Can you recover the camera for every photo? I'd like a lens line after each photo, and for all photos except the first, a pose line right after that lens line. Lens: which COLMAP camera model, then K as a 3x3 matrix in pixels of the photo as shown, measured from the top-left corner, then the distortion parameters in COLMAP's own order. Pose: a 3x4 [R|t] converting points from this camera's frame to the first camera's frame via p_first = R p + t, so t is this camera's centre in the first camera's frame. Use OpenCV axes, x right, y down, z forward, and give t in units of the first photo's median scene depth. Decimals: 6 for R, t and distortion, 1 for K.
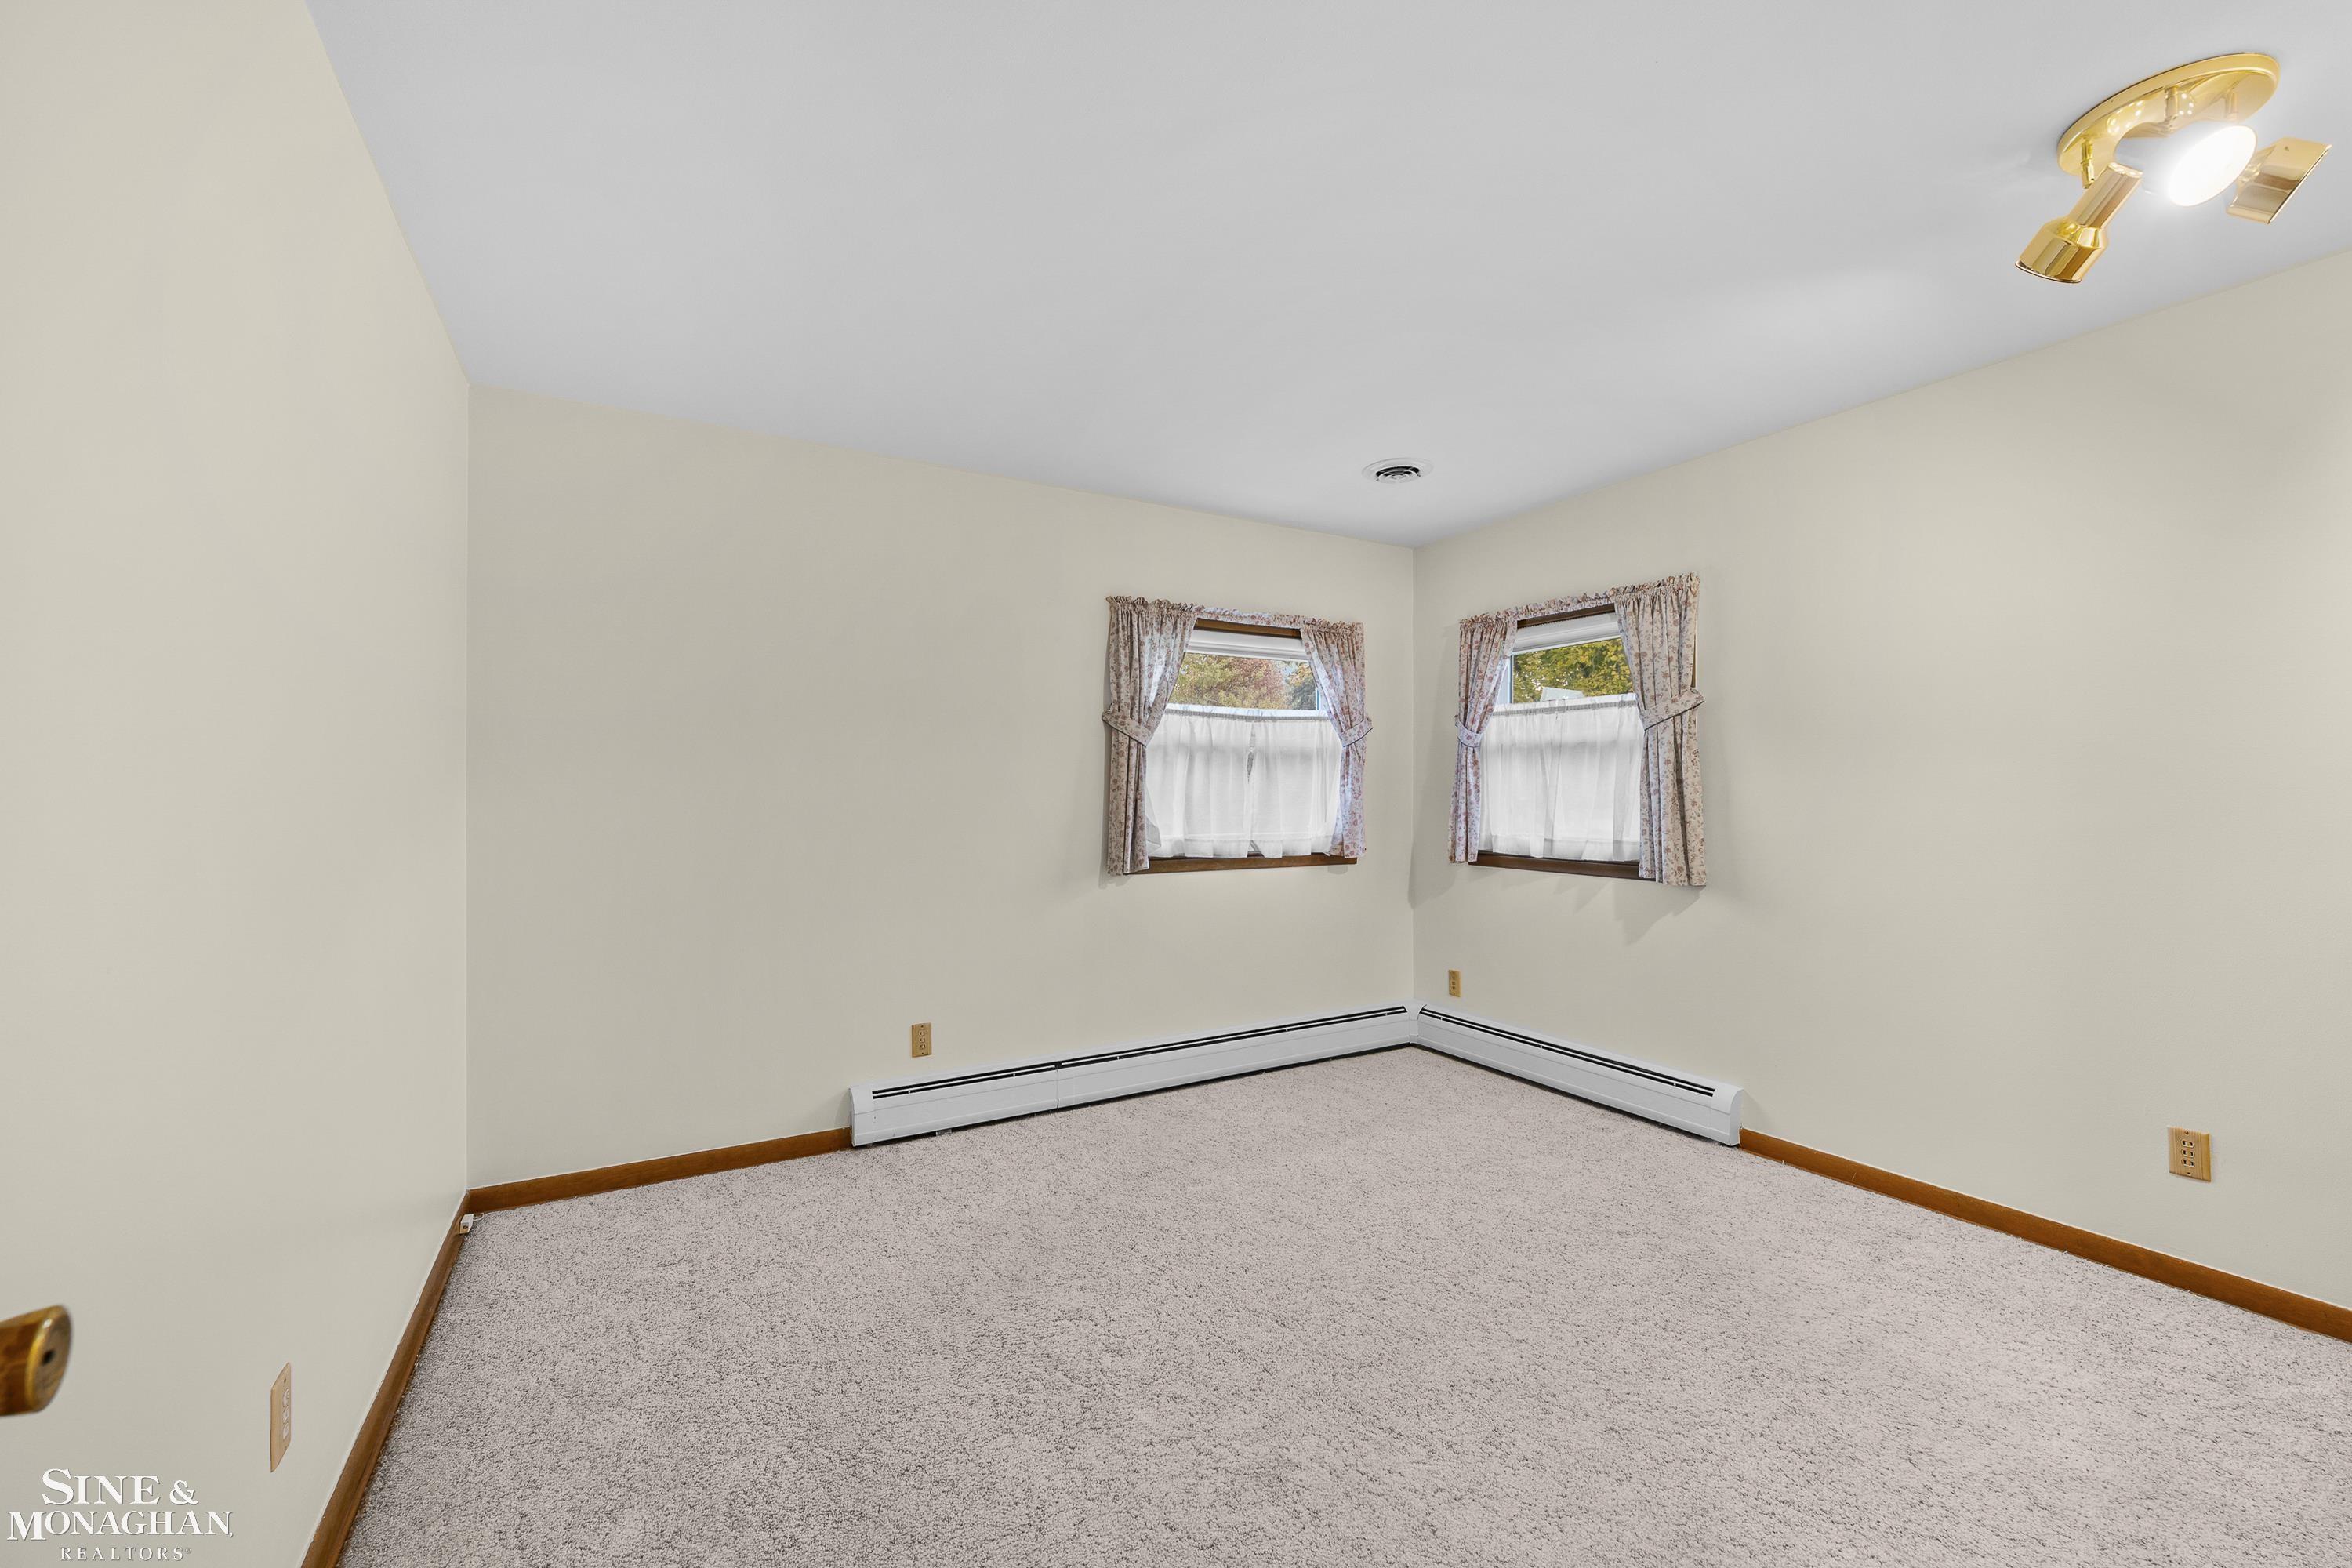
lens RADIAL K [[936.6, 0, 1164.4], [0, 936.6, 793.4], [0, 0, 1]] dist [-0.001812, 0.000464]
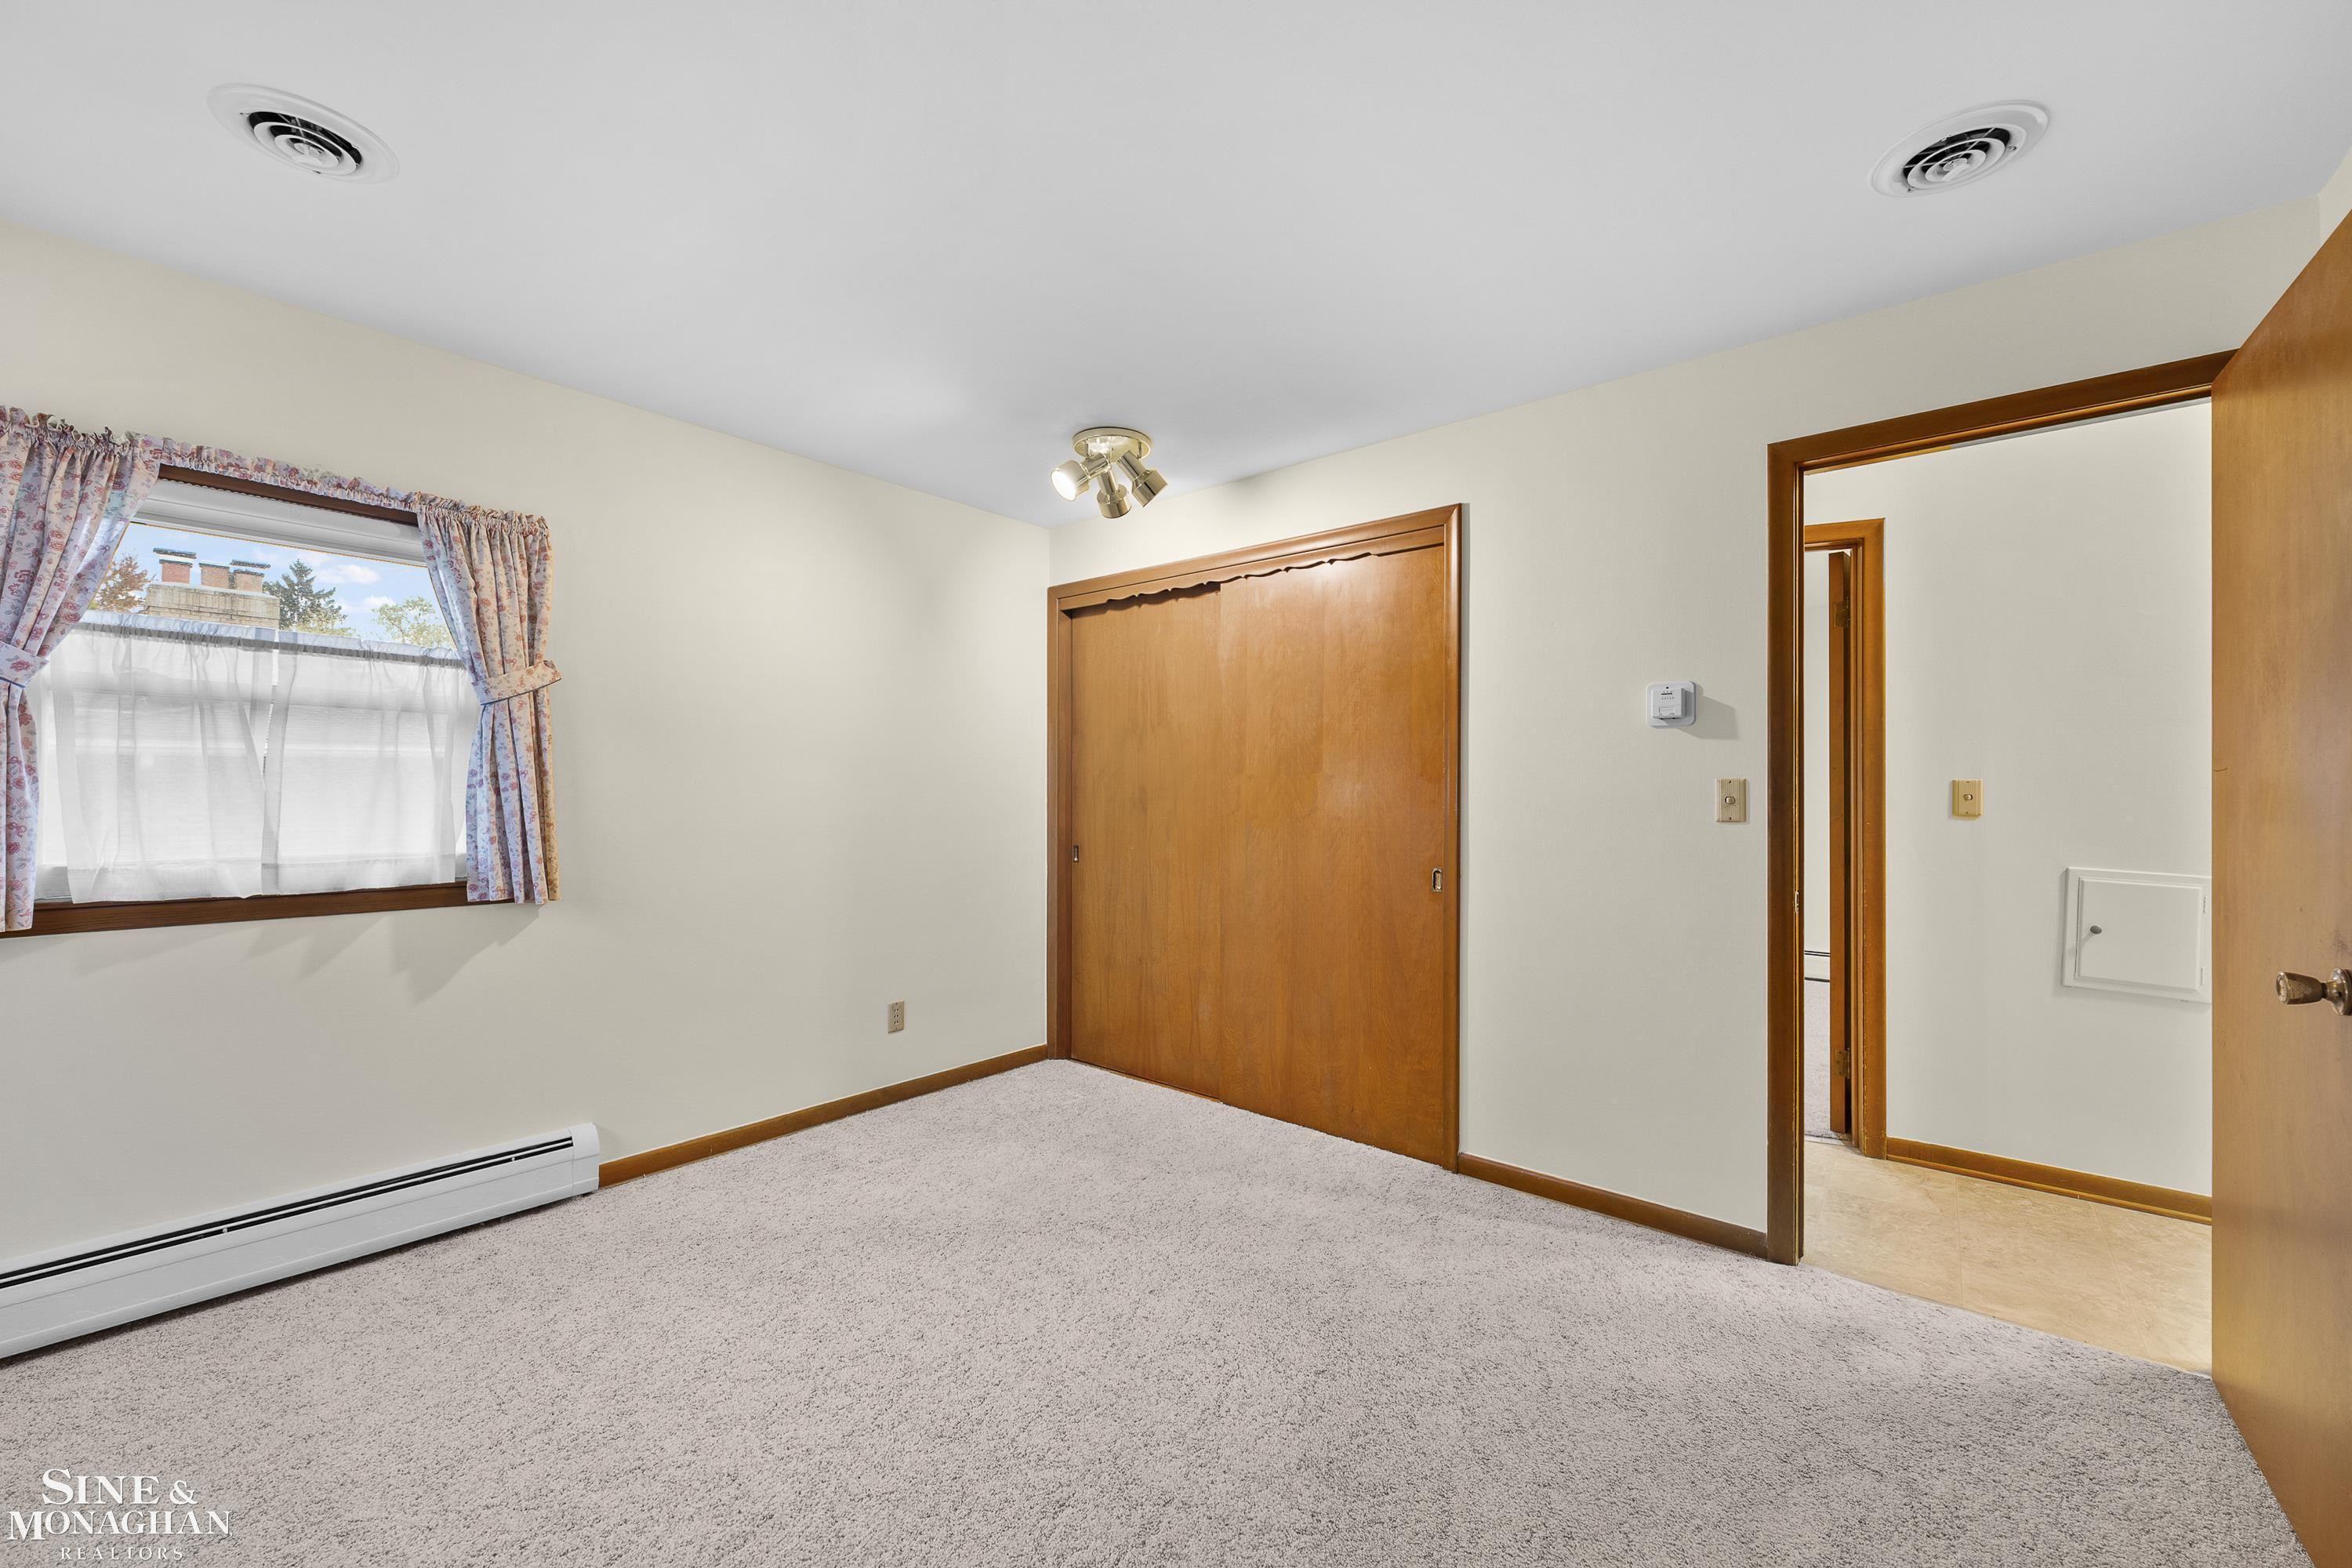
lens RADIAL K [[936.6, 0, 1161.9], [0, 936.6, 788.4], [0, 0, 1]] dist [-0.001812, 0.000464]
pose [[-0.355024, 0.009876, 0.934805, -0.383233], [-0.003715, 0.999921, -0.011975, 0.007425], [-0.934850, -0.007725, -0.354960, 0.769280]]
